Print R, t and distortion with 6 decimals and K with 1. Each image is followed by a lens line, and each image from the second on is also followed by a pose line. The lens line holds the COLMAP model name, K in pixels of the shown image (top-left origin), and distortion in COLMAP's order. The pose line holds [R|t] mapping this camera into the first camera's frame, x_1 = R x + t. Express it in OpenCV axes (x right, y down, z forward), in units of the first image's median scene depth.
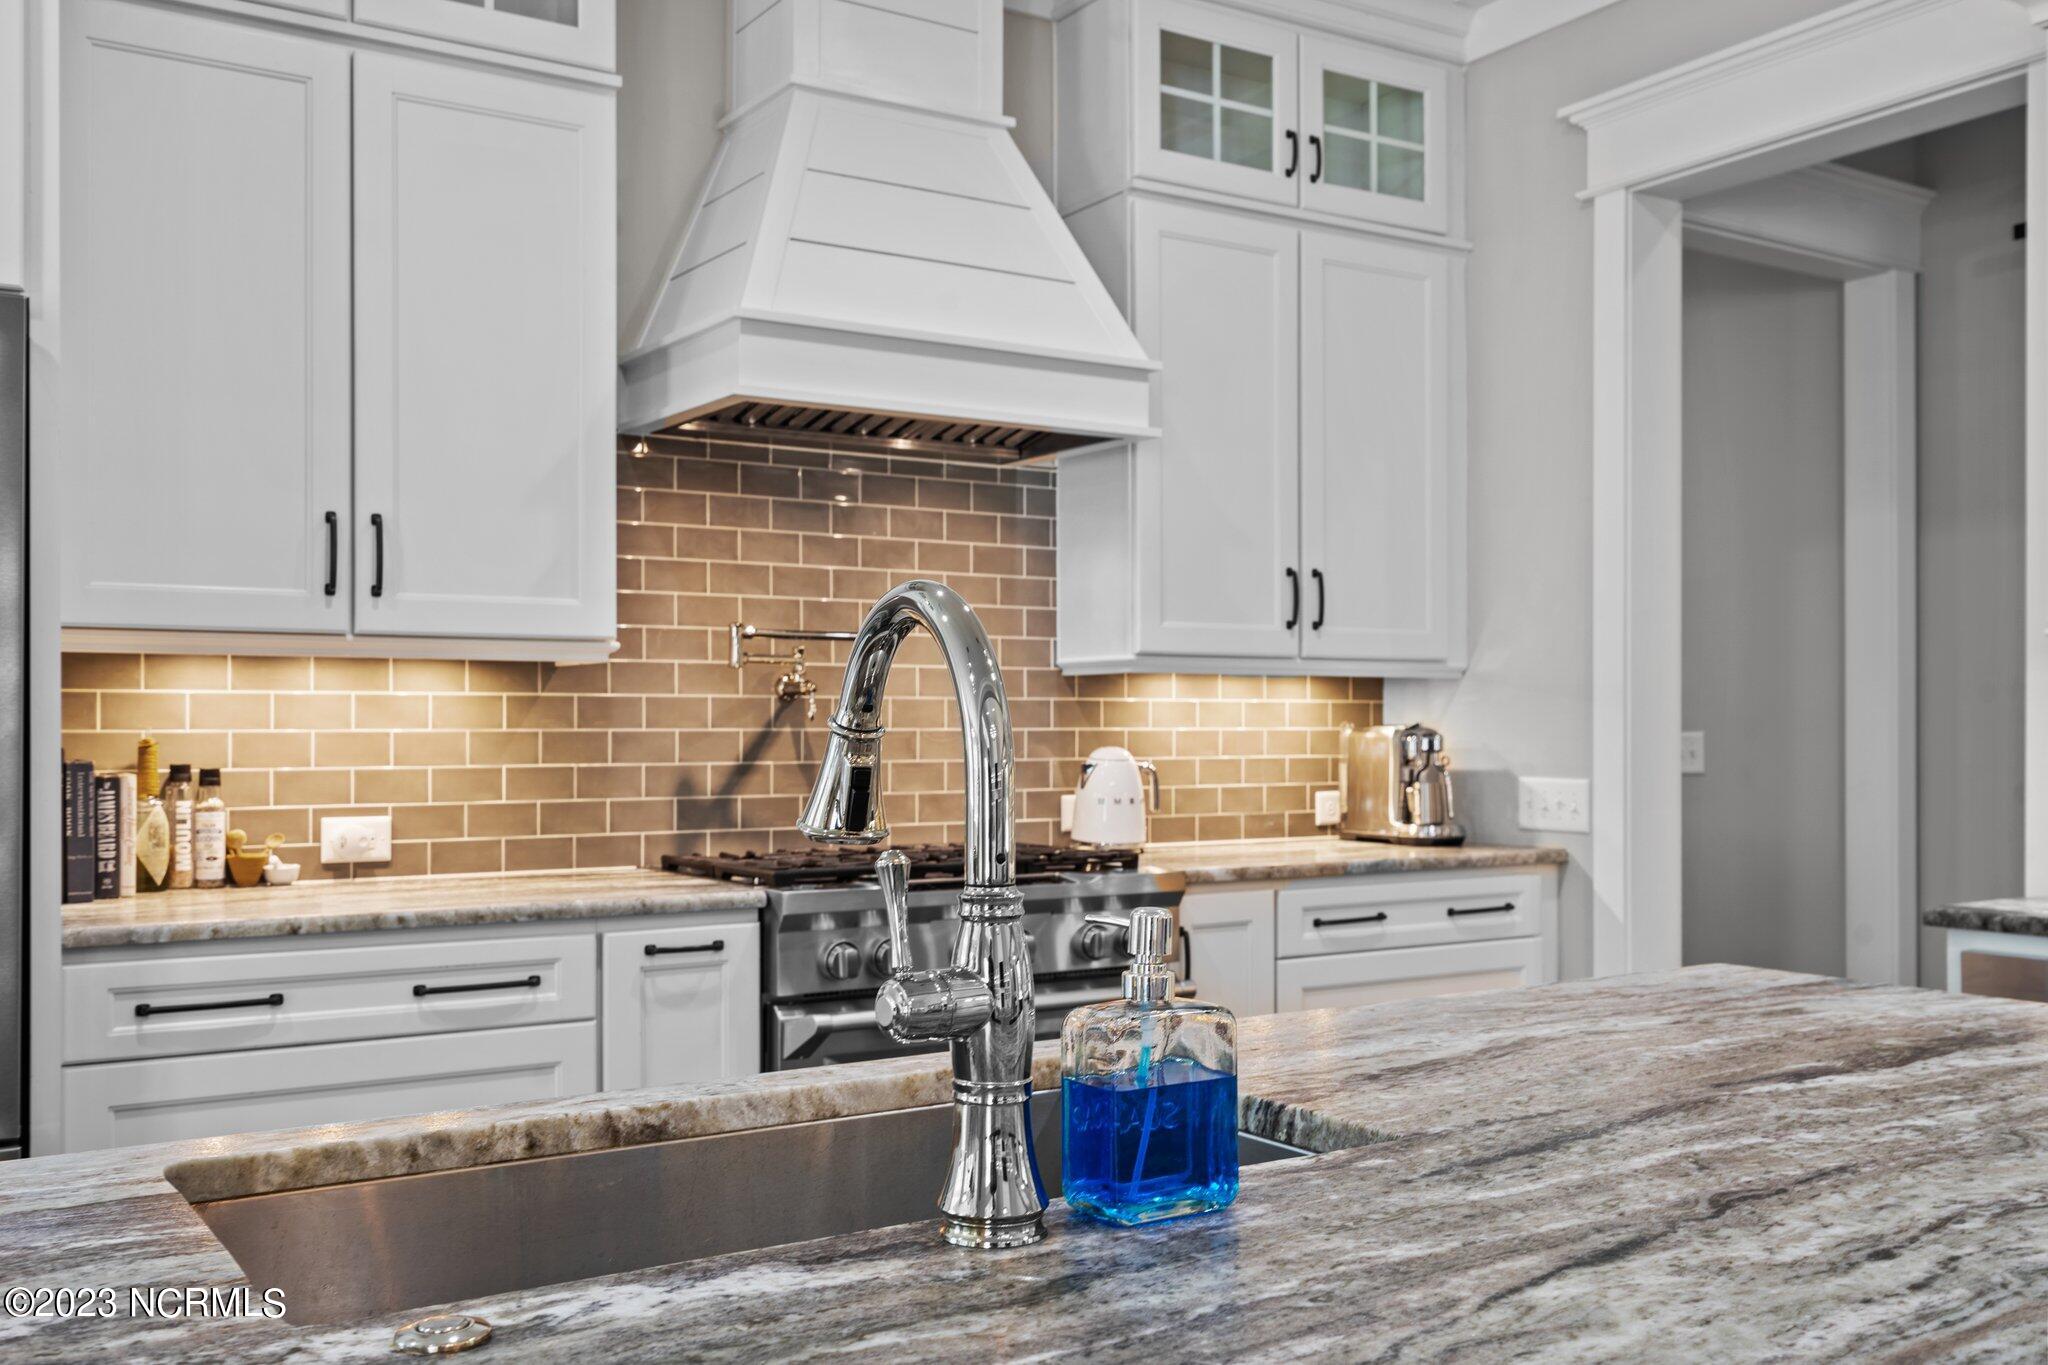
lens RADIAL K [[1930.4, 0, 1027.1], [0, 1930.4, 696.8], [0, 0, 1]] dist [0.004676, 0.000000]
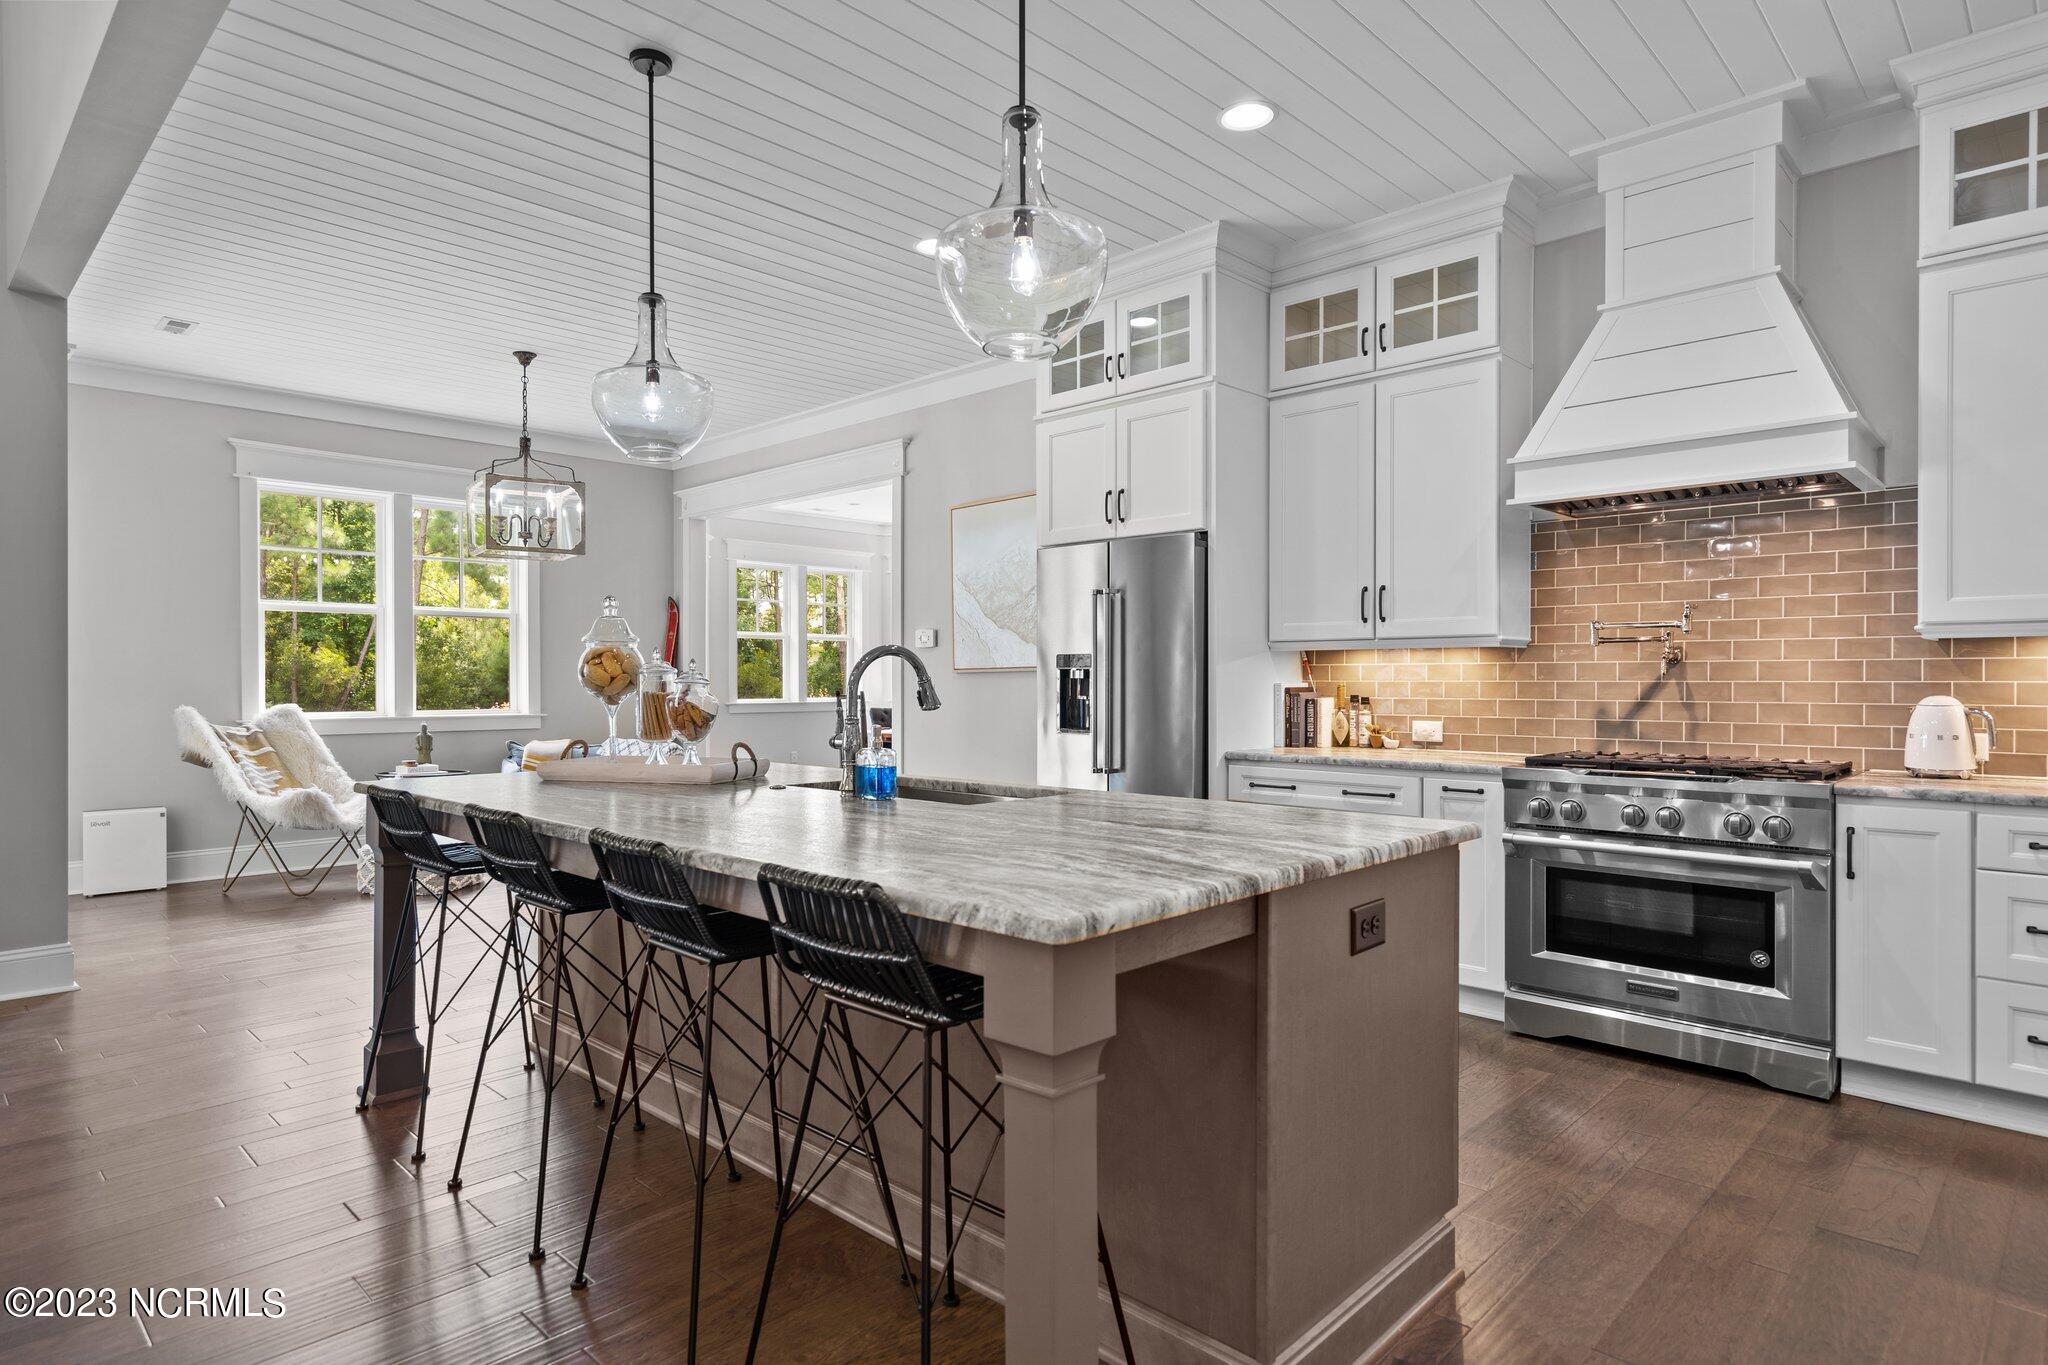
lens RADIAL K [[1112.2, 0, 1031.8], [0, 1112.2, 678.7], [0, 0, 1]] dist [-0.000055, 0.000605]
pose [[0.221359, -0.001430, -0.975191, 0.751827], [0.012654, 0.999919, 0.001407, 0.006970], [0.975110, -0.012652, 0.221359, 0.278443]]
